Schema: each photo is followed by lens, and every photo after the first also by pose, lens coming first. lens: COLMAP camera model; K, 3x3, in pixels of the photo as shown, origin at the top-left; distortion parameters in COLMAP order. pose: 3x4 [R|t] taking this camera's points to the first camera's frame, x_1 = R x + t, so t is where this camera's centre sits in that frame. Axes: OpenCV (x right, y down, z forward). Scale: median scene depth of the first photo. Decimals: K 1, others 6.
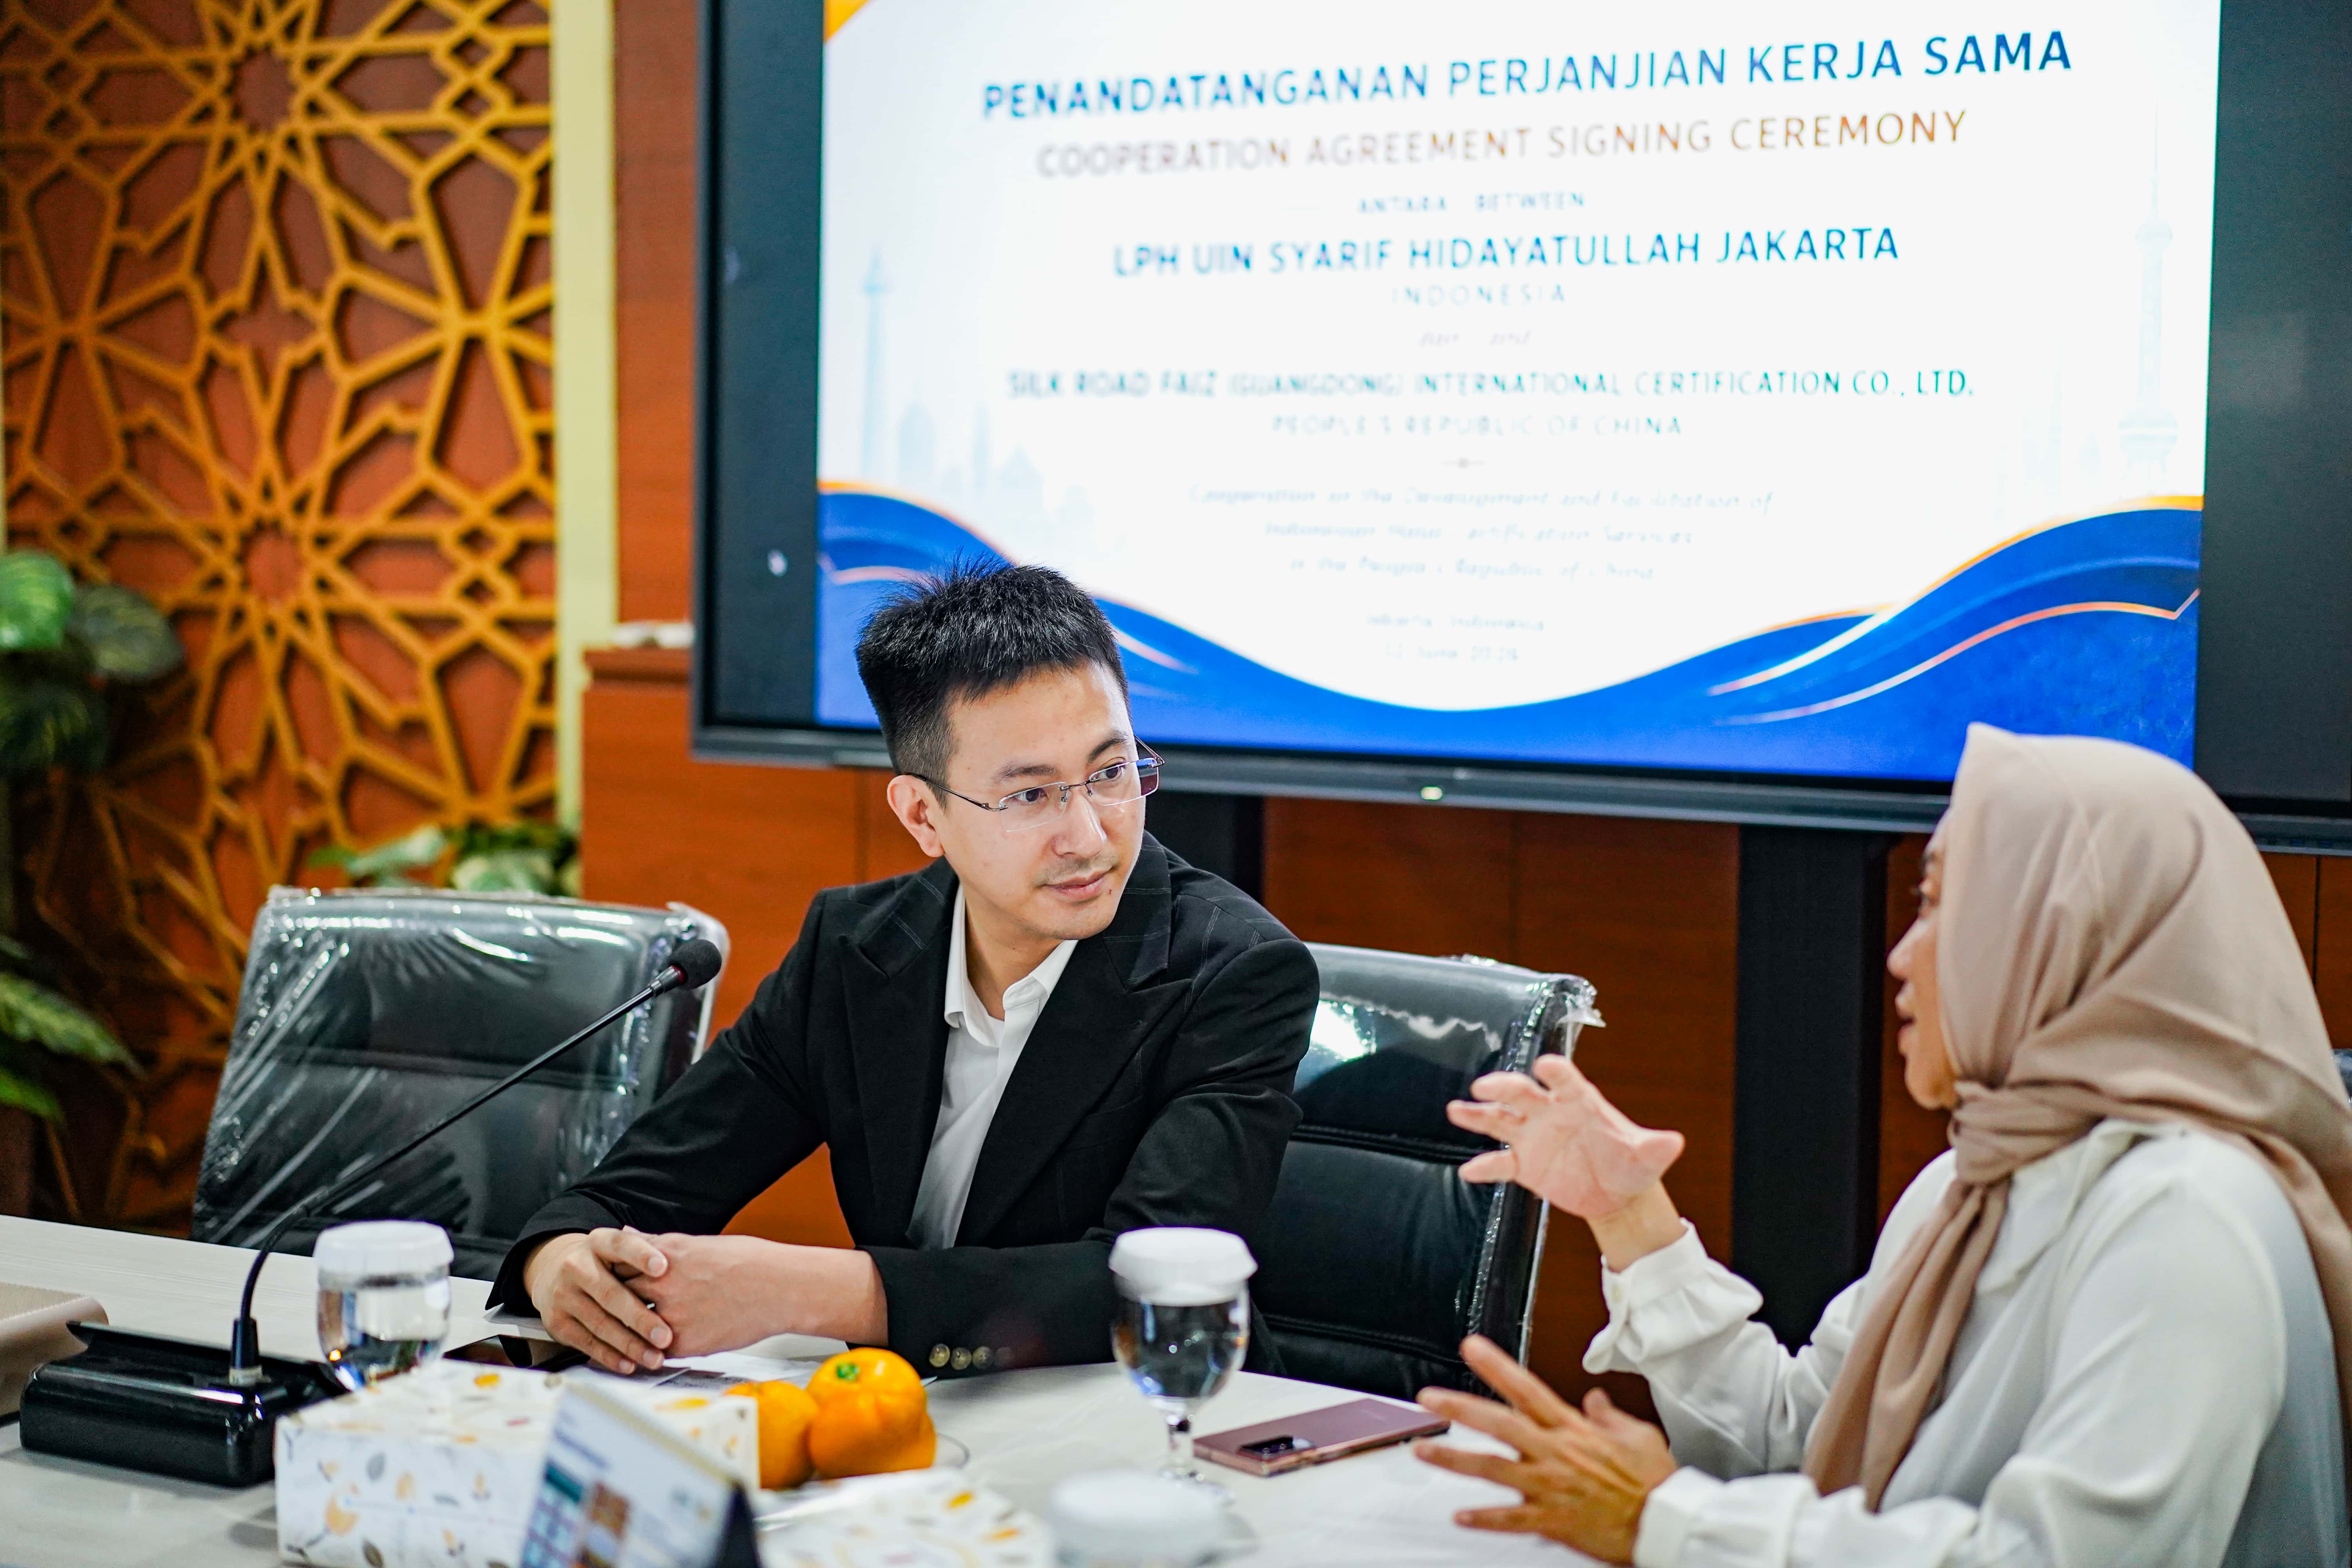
lens RADIAL K [[3666.2, 0, 1179.5], [0, 3666.2, 768.8], [0, 0, 1]] dist [-0.001092, 0.000435]
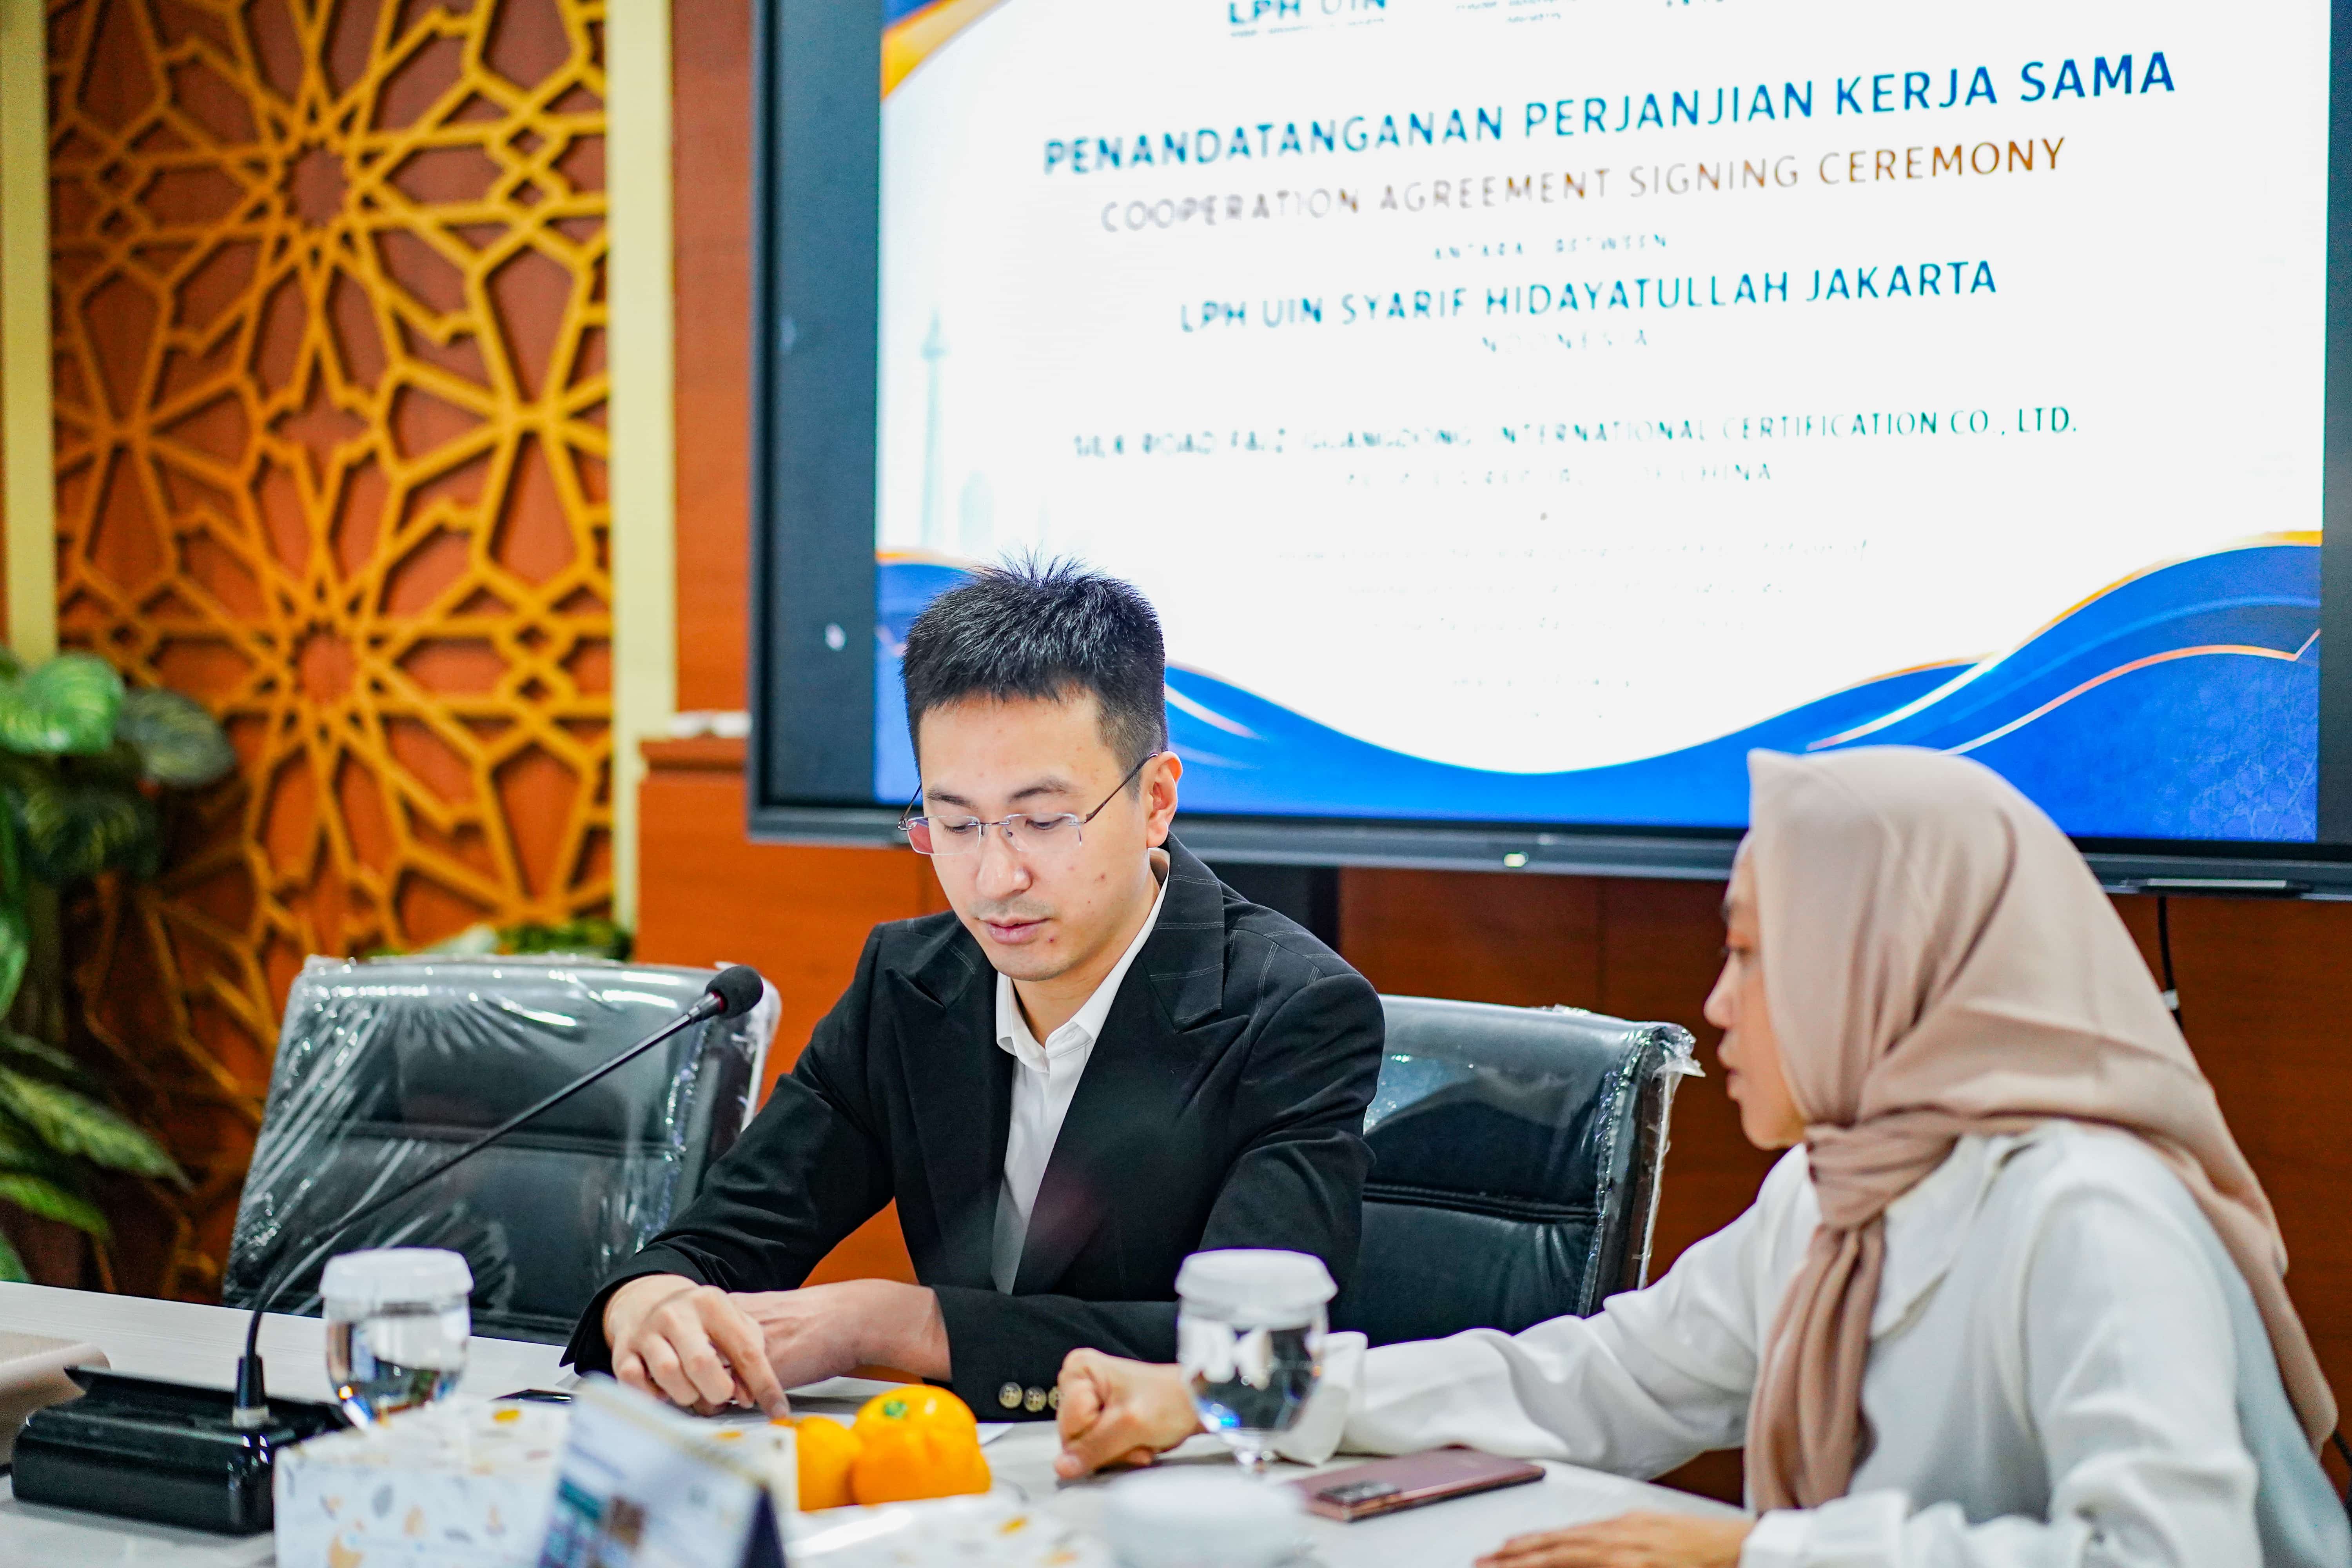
lens RADIAL K [[3668.1, 0, 1176.0], [0, 3668.1, 784.0], [0, 0, 1]] dist [0.001885, -0.036807]
pose [[0.999750, -0.007347, -0.021115, 0.000615], [0.006485, 0.999154, -0.040620, 0.024034], [0.021395, 0.040472, 0.998952, 0.036721]]
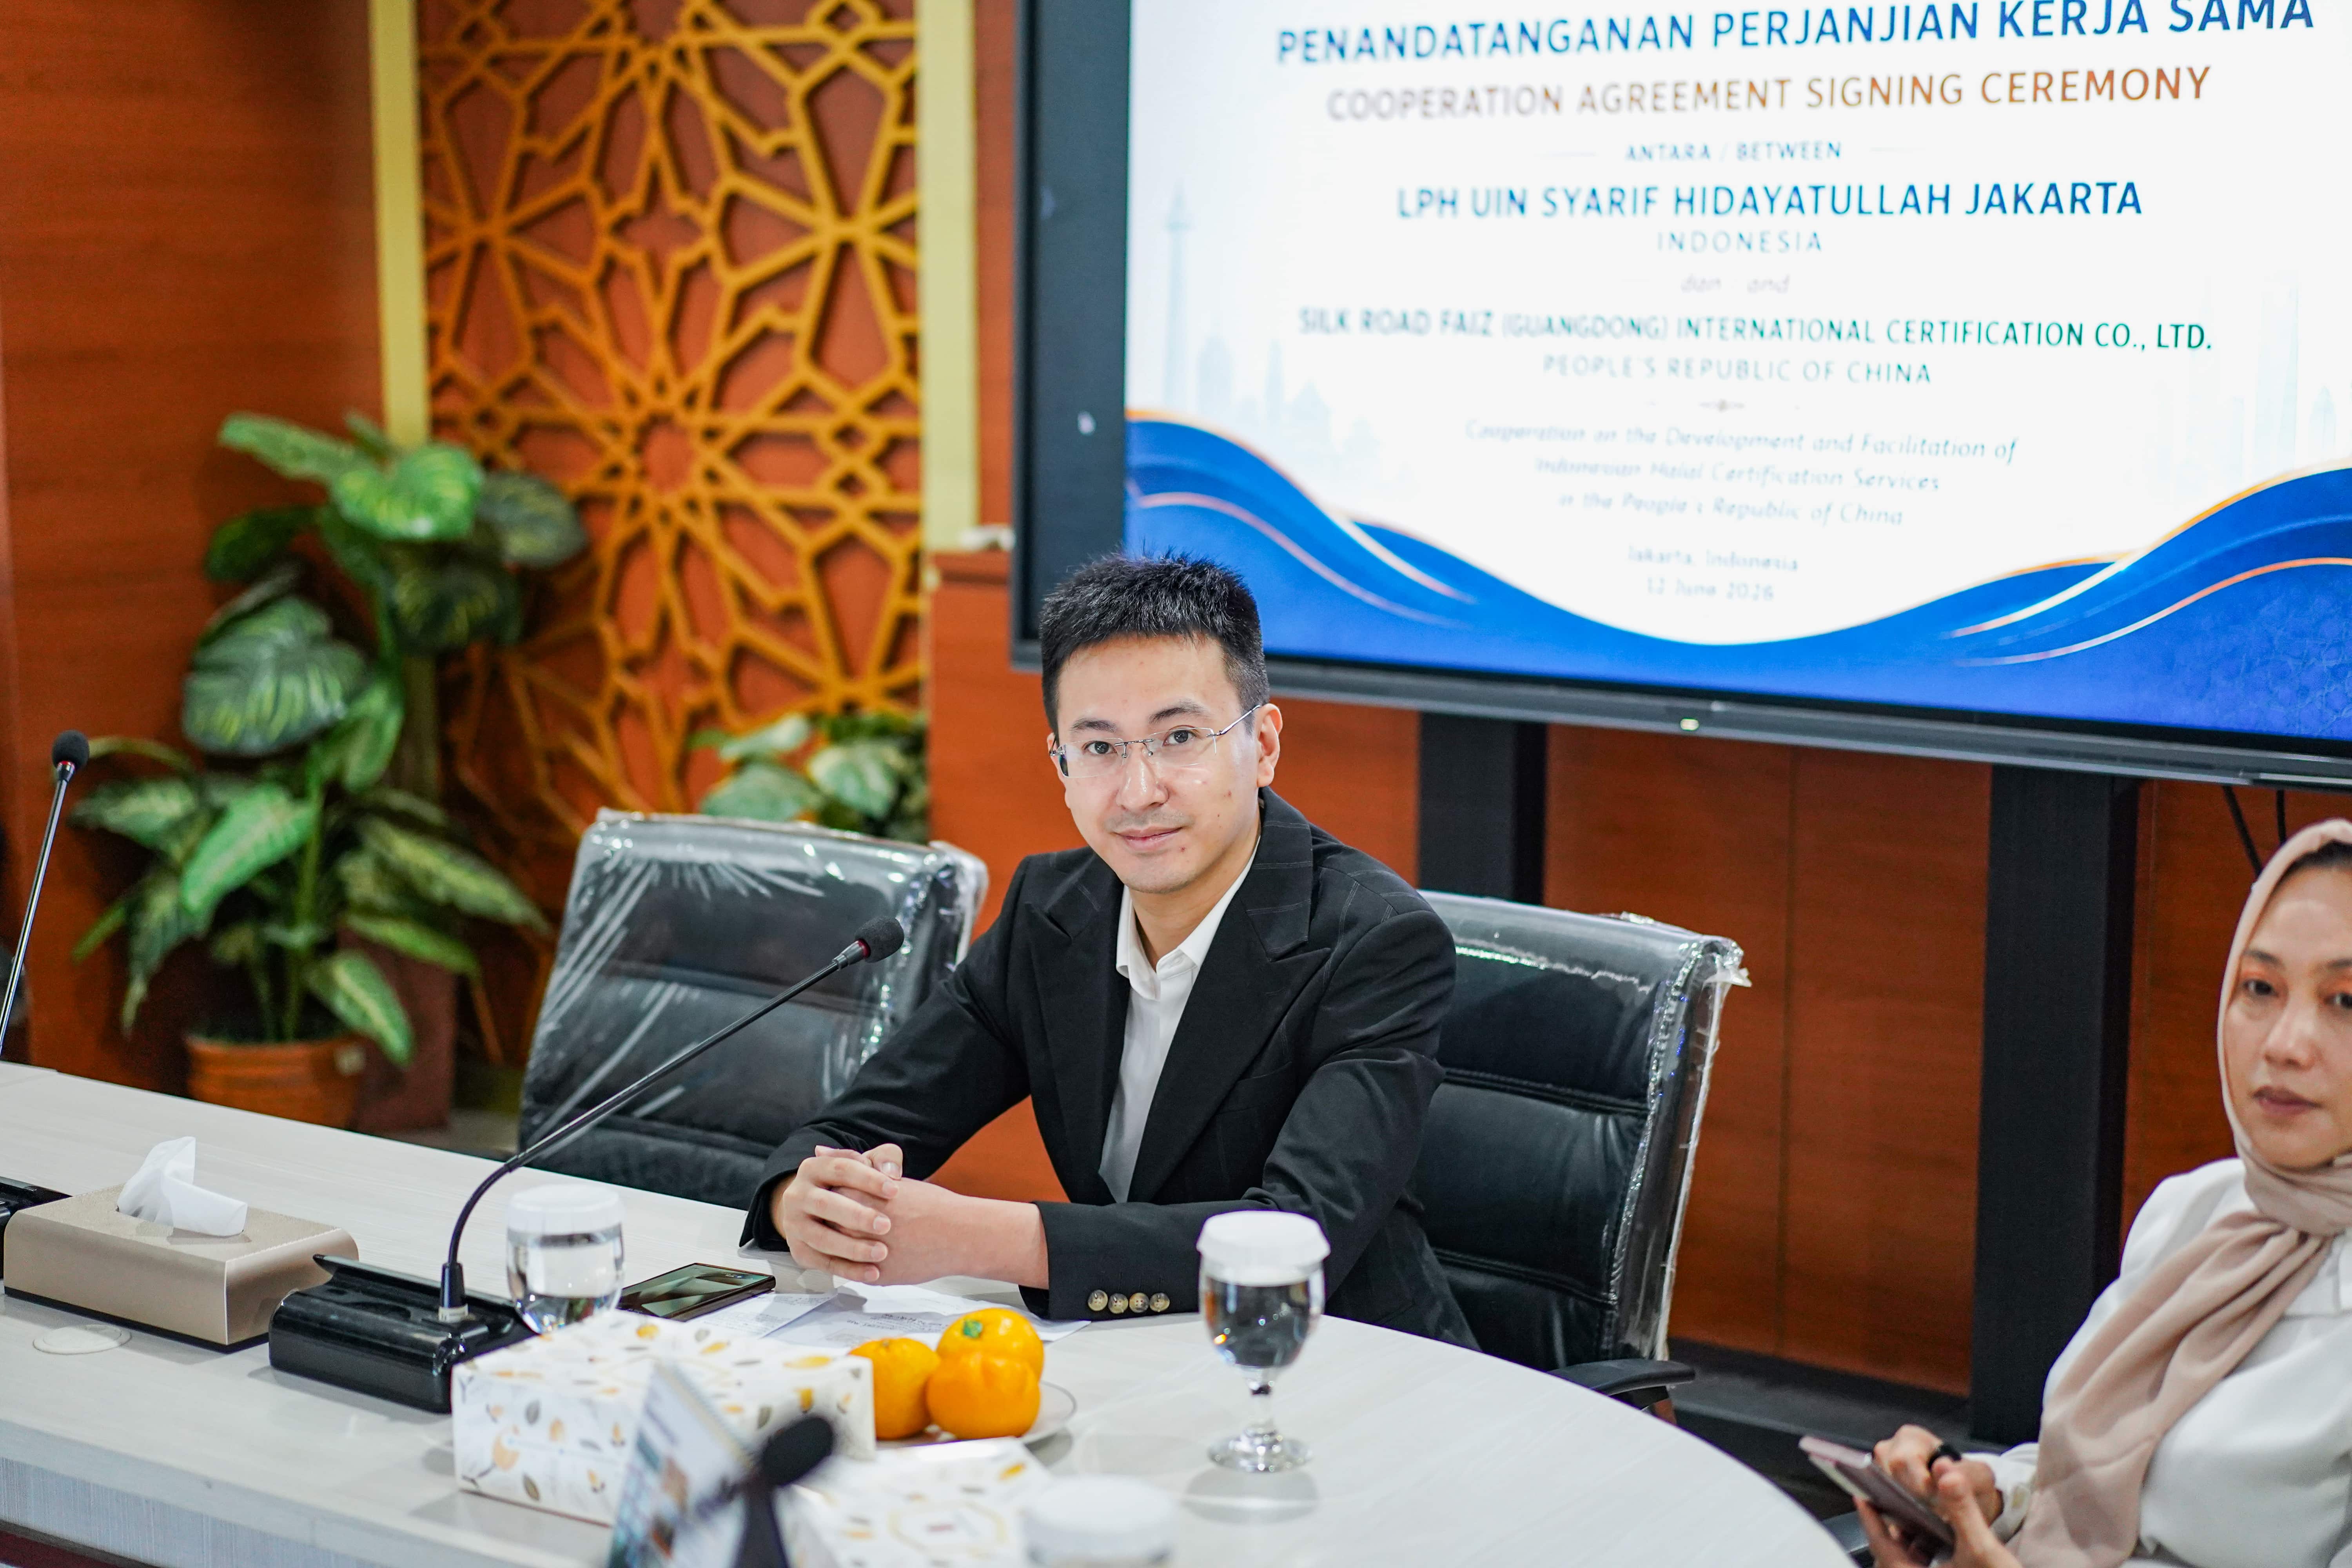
lens RADIAL K [[3652.2, 0, 1183.4], [0, 3652.2, 789.4], [0, 0, 1]] dist [-0.004962, -0.033537]
pose [[0.990514, 0.014211, -0.136672, 0.065517], [-0.005750, 0.998053, 0.062098, -0.036587], [0.137288, -0.060723, 0.988668, -0.040364]]
